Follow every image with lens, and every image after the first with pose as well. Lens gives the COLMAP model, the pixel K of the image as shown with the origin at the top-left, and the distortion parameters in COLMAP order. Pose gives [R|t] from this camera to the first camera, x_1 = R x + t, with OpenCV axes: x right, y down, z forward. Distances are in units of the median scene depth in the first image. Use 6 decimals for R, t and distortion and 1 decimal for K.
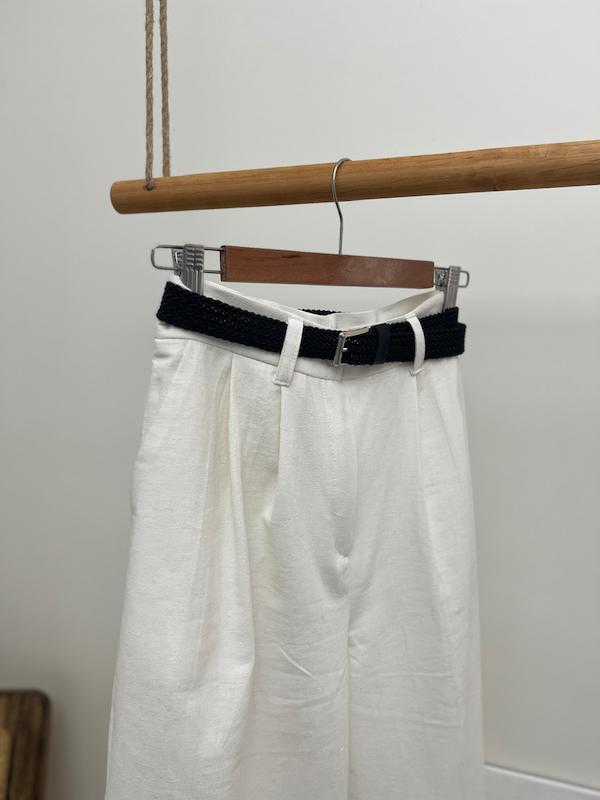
lens RADIAL K [[650.4, 0, 300.0], [0, 650.4, 400.0], [0, 0, 1]] dist [0.006718, 0.001163]
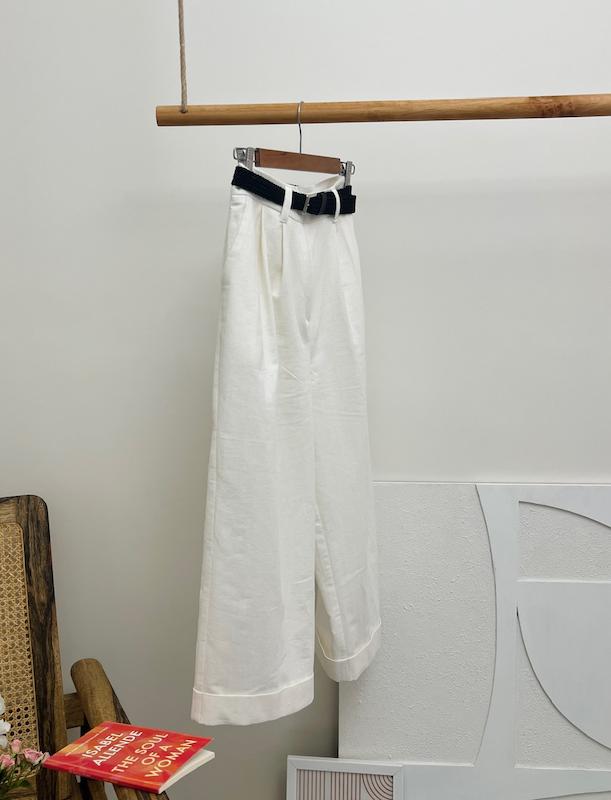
lens RADIAL K [[742.3, 0, 305.5], [0, 742.3, 400.0], [0, 0, 1]] dist [0.015041, 0.024161]
pose [[0.948150, -0.086853, 0.305726, -0.693924], [0.057172, 0.992854, 0.104747, 0.277317], [-0.312638, -0.081837, 0.946340, -1.175488]]
